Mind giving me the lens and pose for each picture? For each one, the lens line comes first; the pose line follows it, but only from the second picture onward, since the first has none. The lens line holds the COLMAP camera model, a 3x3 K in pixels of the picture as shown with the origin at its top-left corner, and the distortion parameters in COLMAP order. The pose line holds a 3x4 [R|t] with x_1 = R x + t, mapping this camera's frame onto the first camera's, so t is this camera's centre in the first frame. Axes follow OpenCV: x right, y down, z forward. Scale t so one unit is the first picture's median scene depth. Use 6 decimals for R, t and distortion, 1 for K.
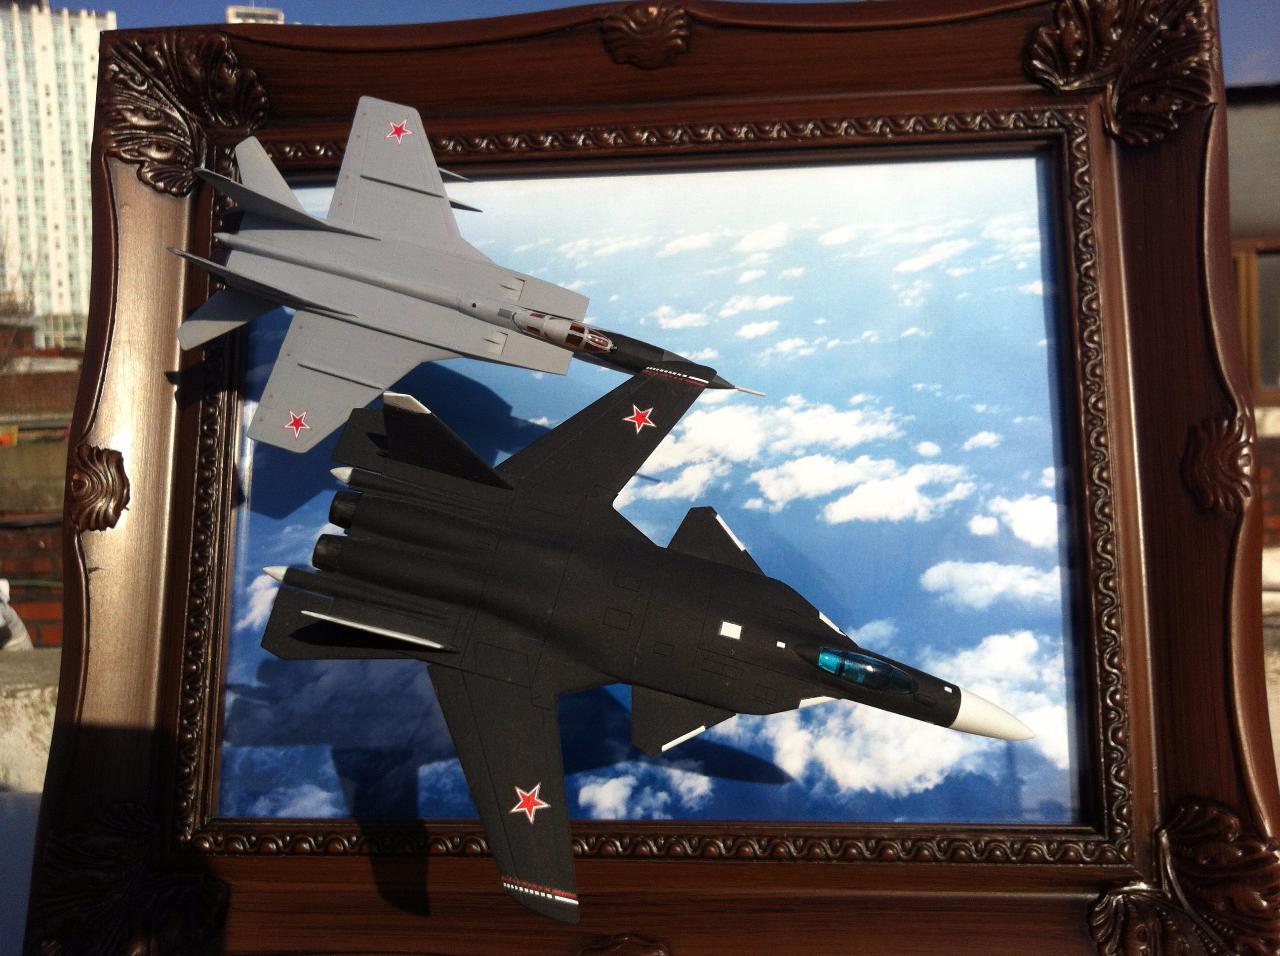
lens RADIAL K [[1340.9, 0, 609.0], [0, 1340.9, 465.9], [0, 0, 1]] dist [-0.037105, 0.000000]
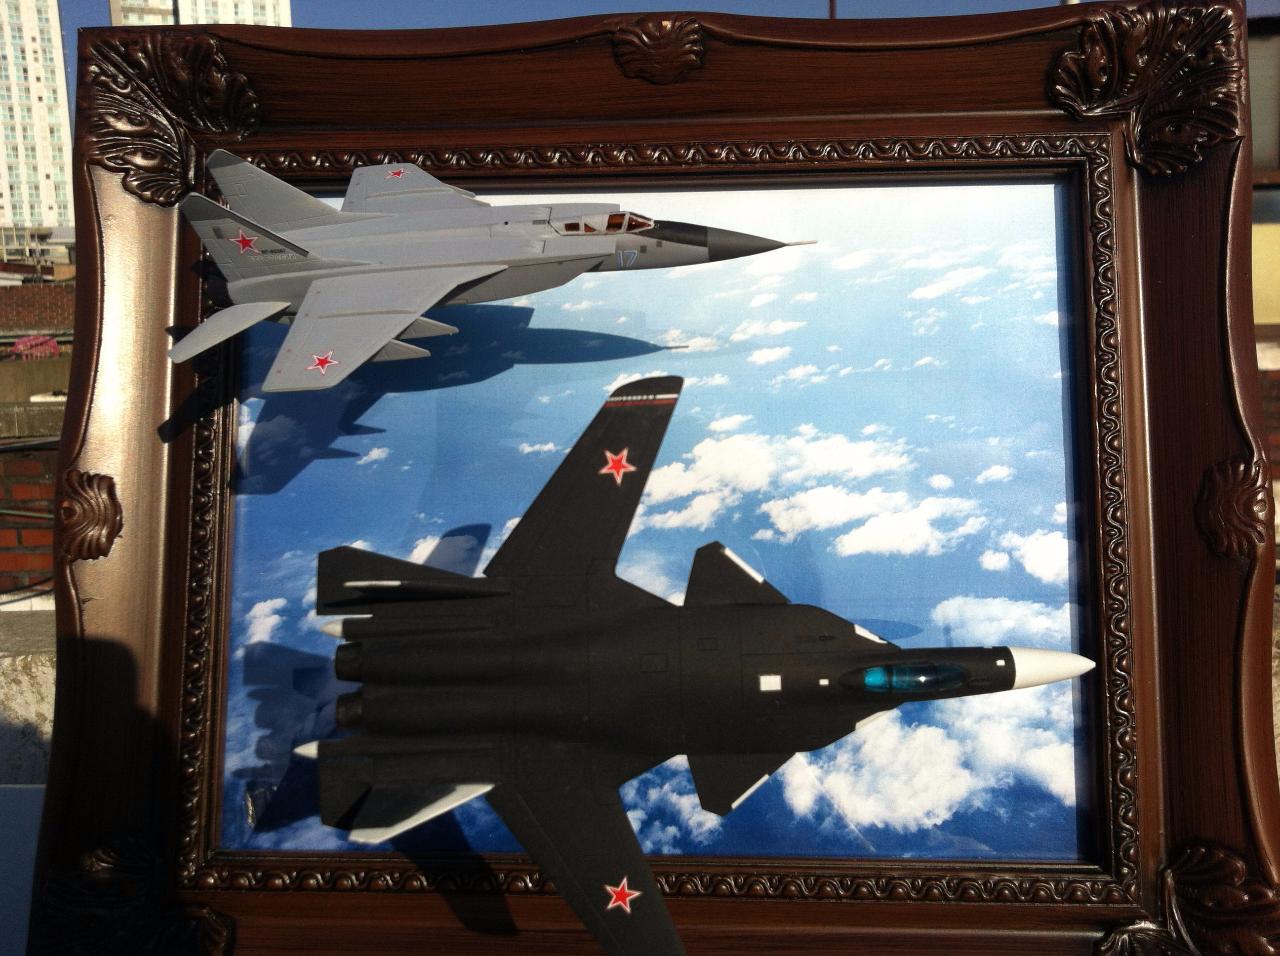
lens RADIAL K [[1340.9, 0, 607.0], [0, 1340.9, 443.6], [0, 0, 1]] dist [-0.037105, 0.000000]
pose [[0.999201, 0.003336, 0.039833, -0.048023], [-0.005780, 0.998097, 0.061386, -0.100435], [-0.039553, -0.061567, 0.997319, 0.024612]]
